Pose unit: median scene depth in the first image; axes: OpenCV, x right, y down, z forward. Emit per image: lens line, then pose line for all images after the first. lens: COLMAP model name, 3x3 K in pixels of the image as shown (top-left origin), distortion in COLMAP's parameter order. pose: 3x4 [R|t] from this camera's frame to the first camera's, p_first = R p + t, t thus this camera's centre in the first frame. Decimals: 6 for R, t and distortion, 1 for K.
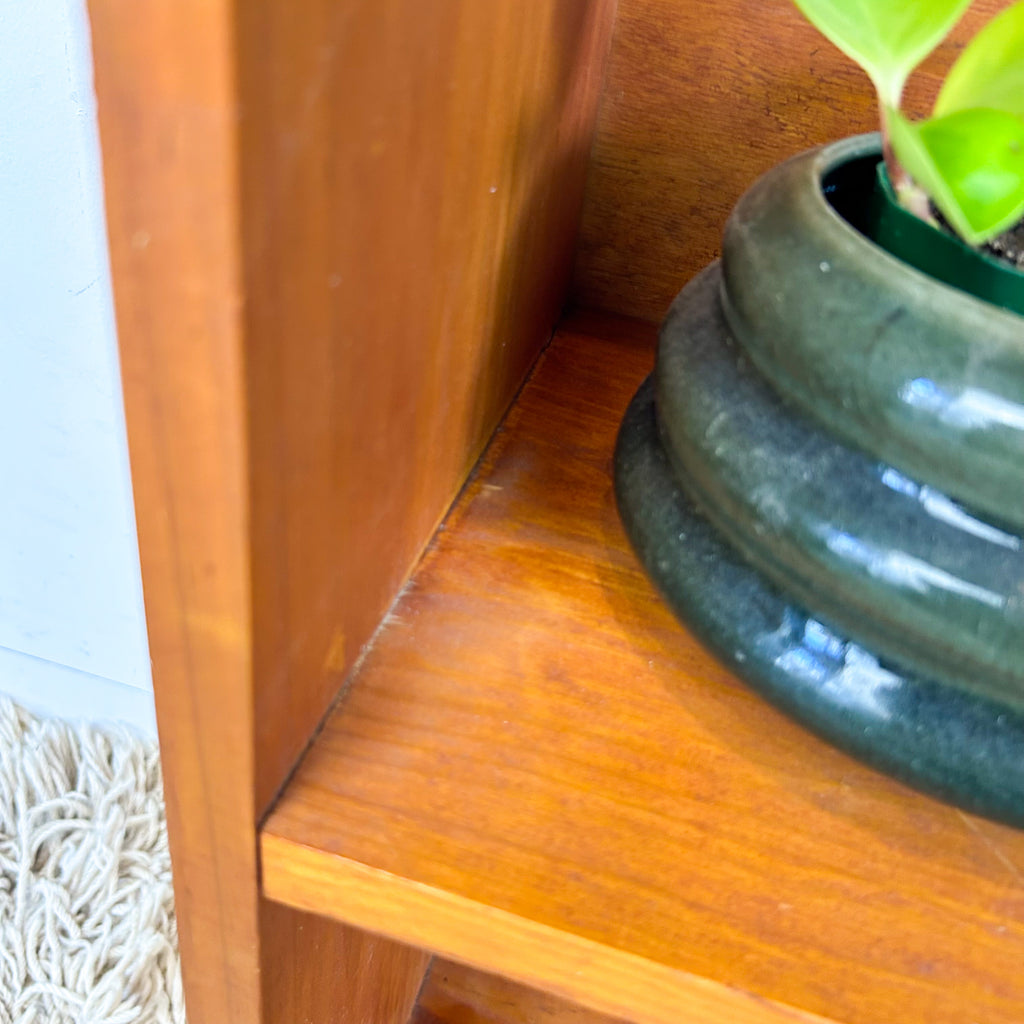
lens RADIAL K [[1067.8, 0, 512.0], [0, 1067.8, 512.0], [0, 0, 1]] dist [0.053778, -0.106184]
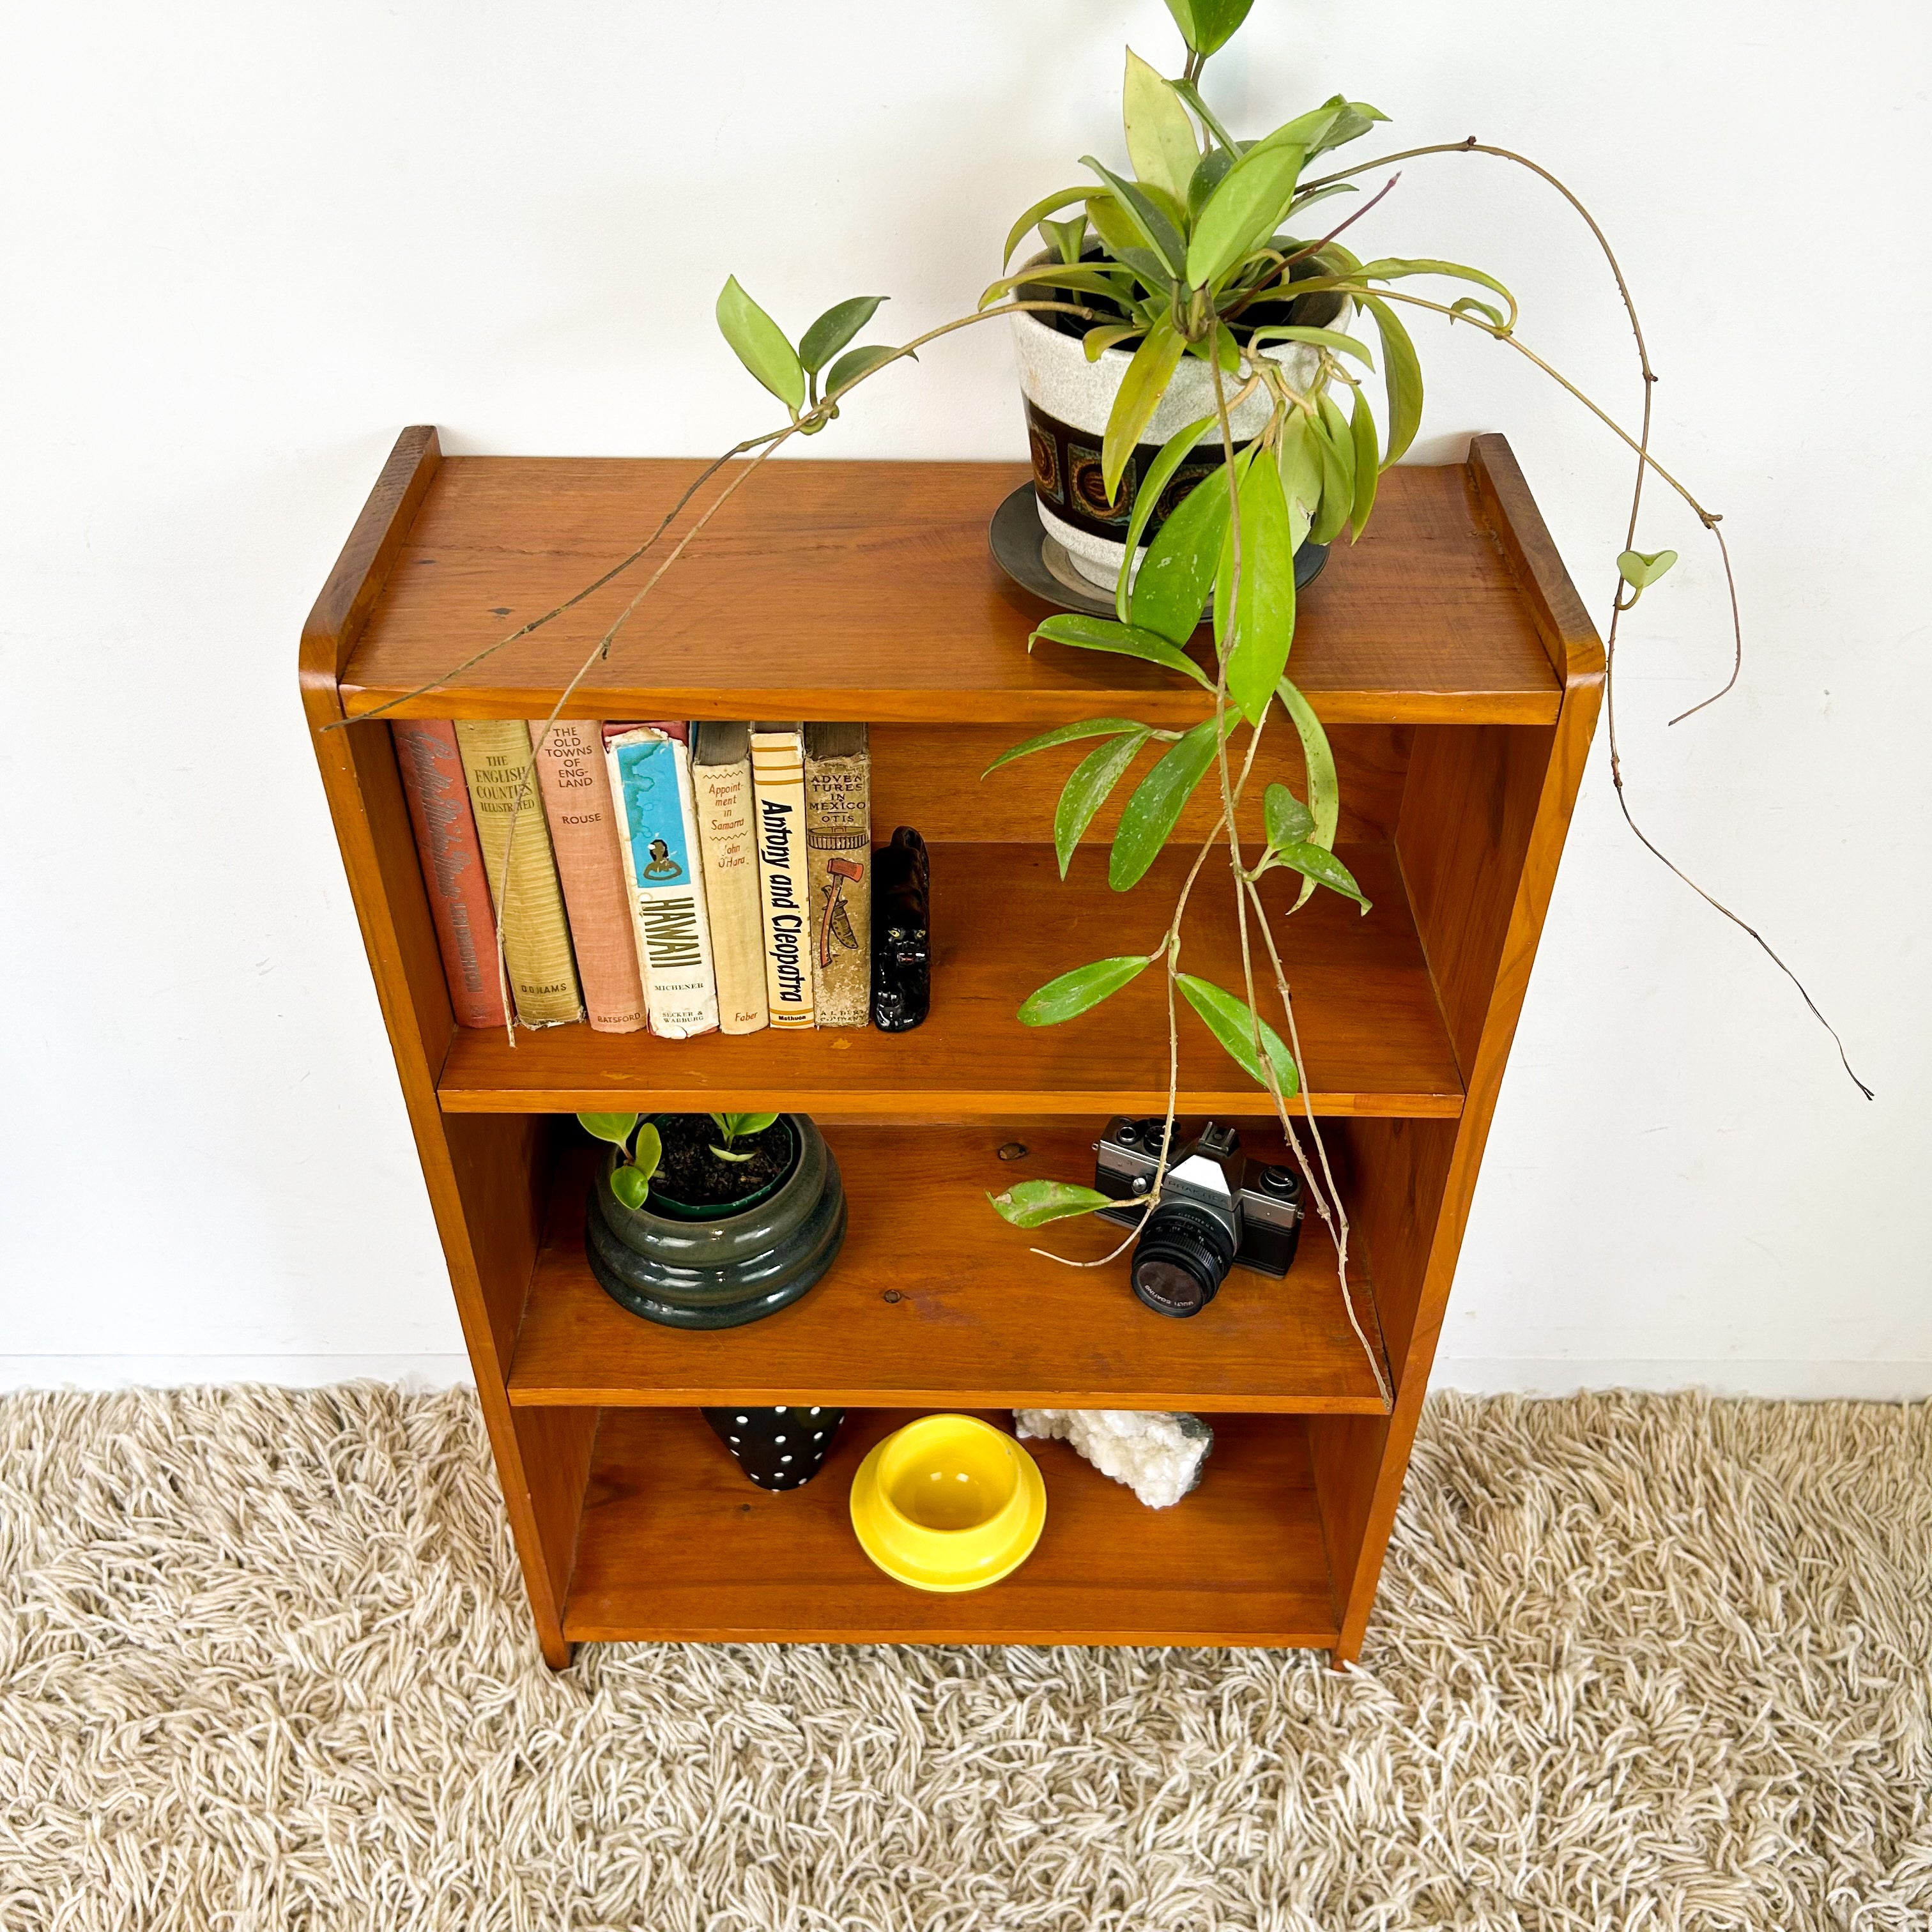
lens RADIAL K [[2022.9, 0, 966.0], [0, 2022.9, 966.0], [0, 0, 1]] dist [0.187616, -0.664730]
pose [[0.955164, -0.272466, 0.115864, 0.340056], [0.257102, 0.957353, 0.131808, -0.632501], [-0.146836, -0.096109, 0.984481, -2.320032]]
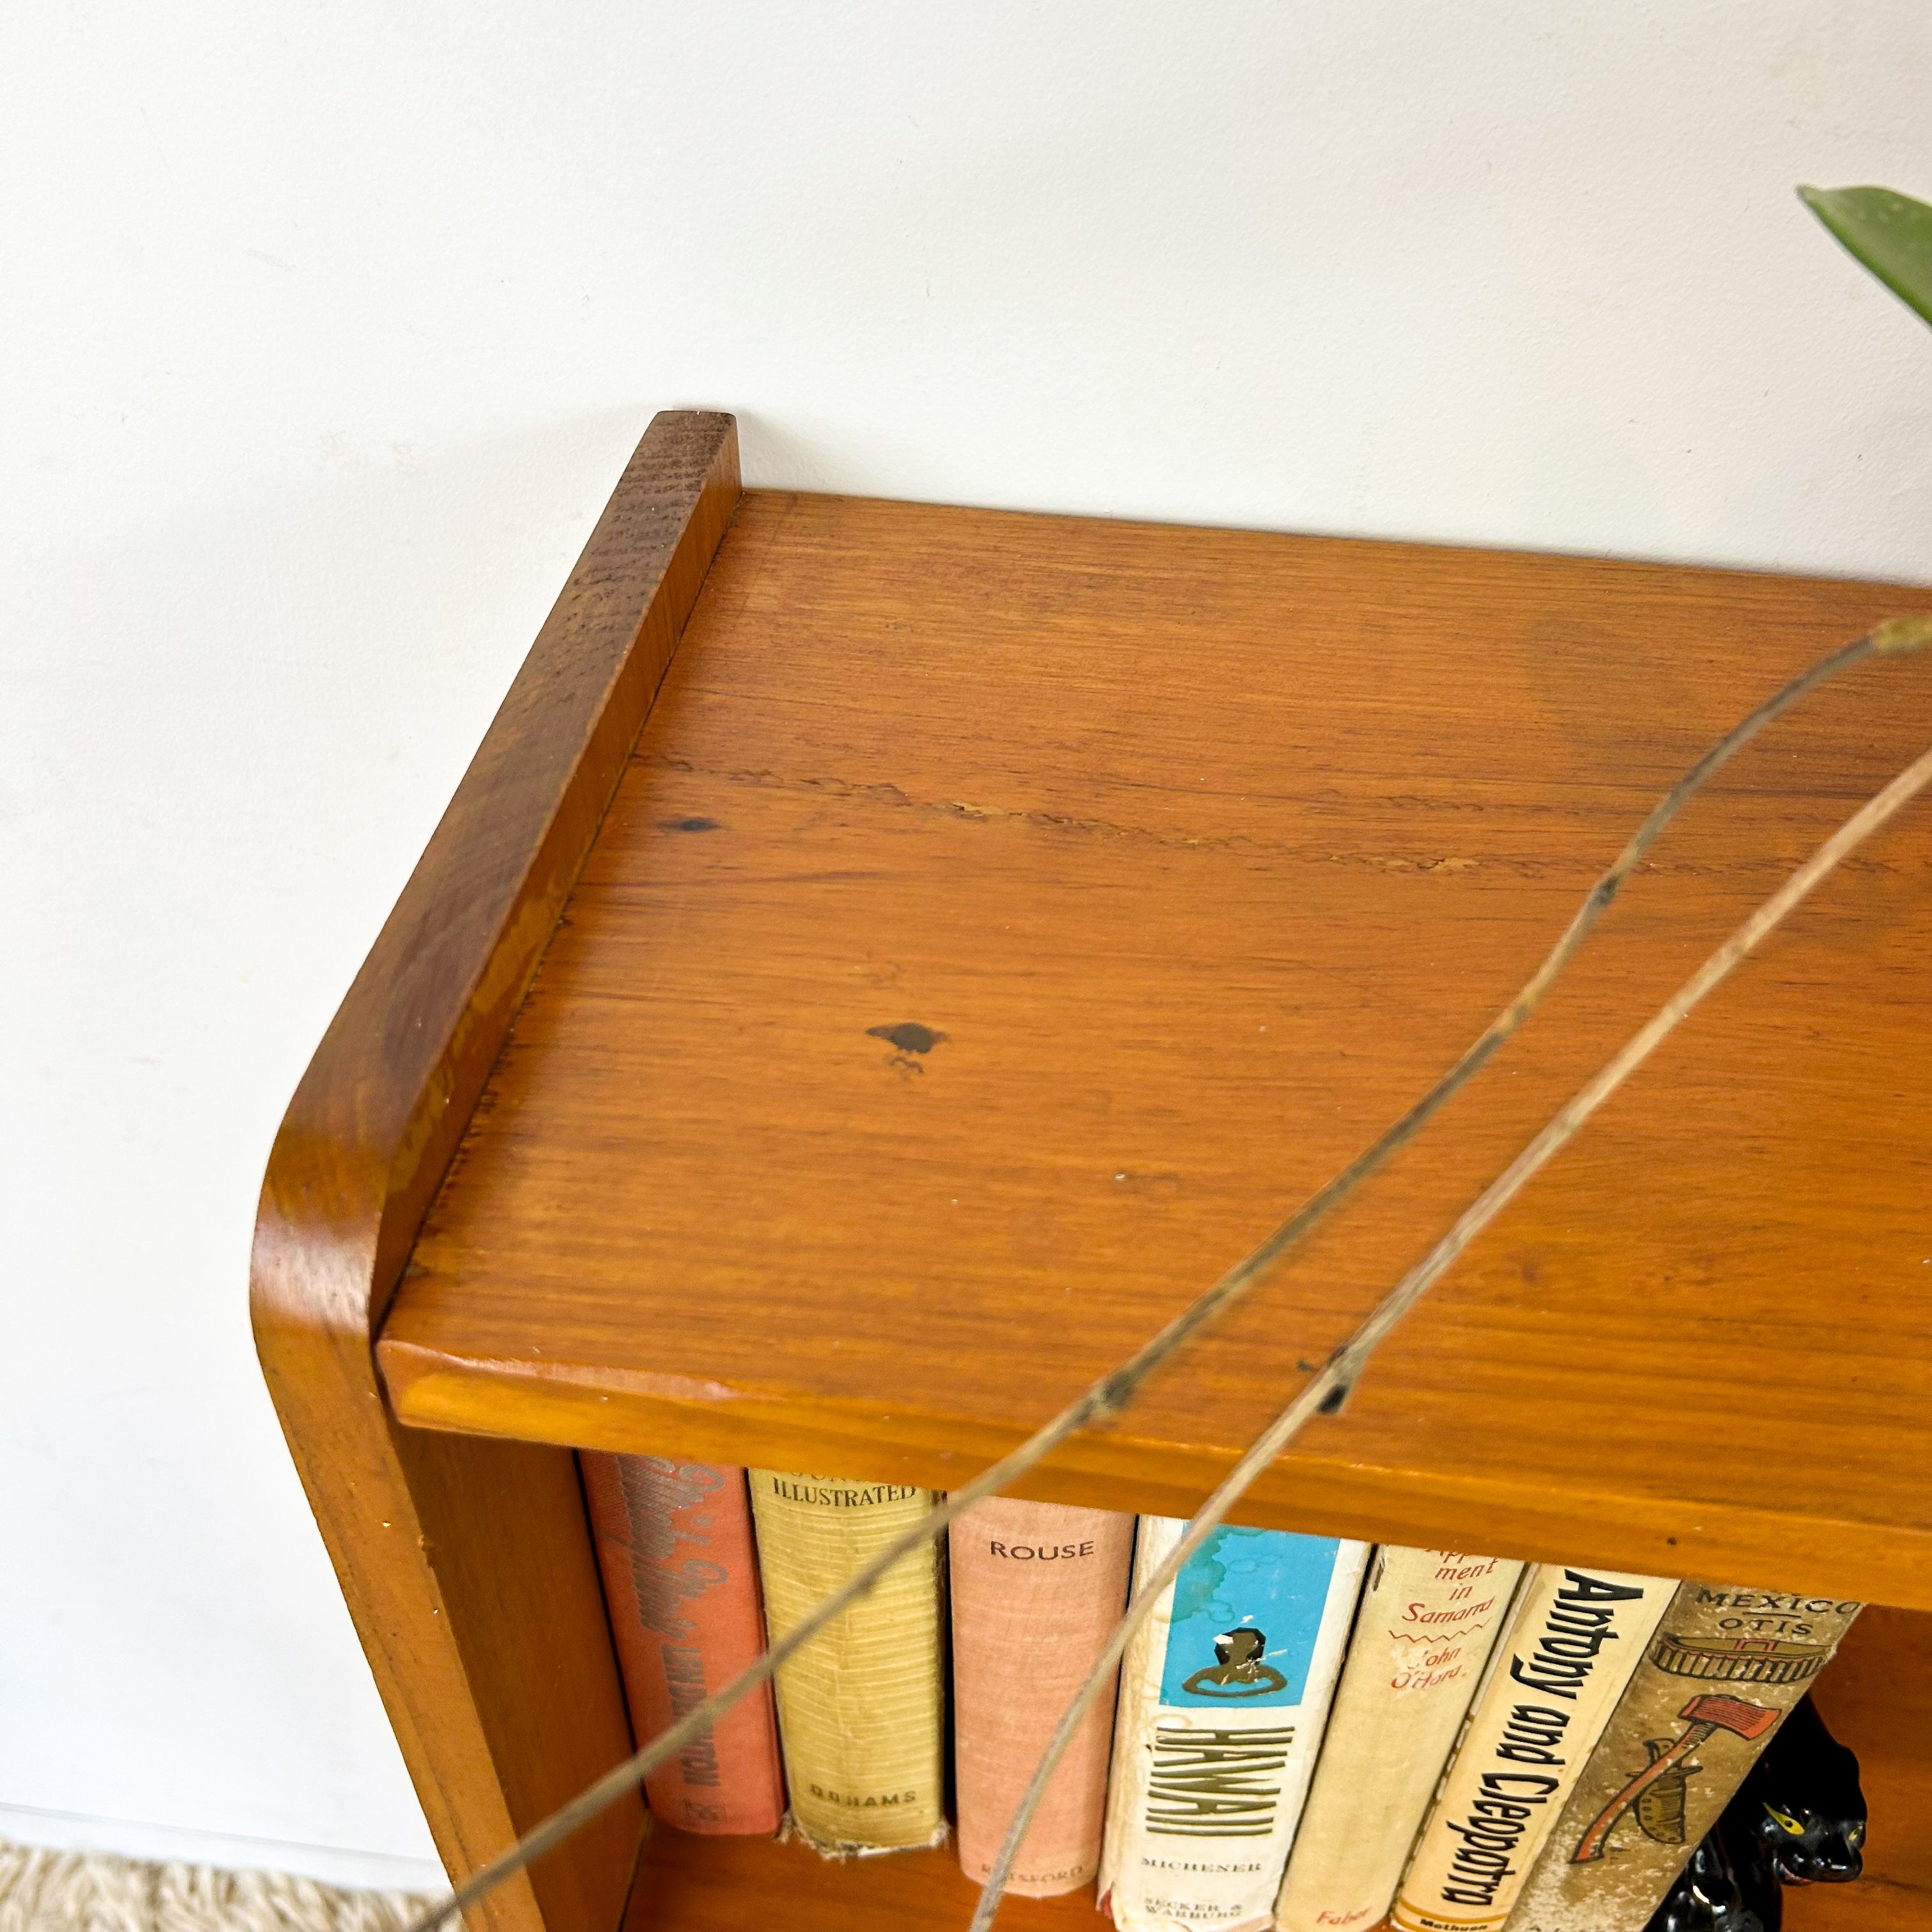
lens RADIAL K [[2014.6, 0, 966.0], [0, 2014.6, 966.0], [0, 0, 1]] dist [0.053778, -0.106184]
pose [[0.982524, -0.183875, 0.028906, 0.231111], [0.177493, 0.972314, 0.151990, -0.947719], [-0.056053, -0.144203, 0.987959, -0.815590]]
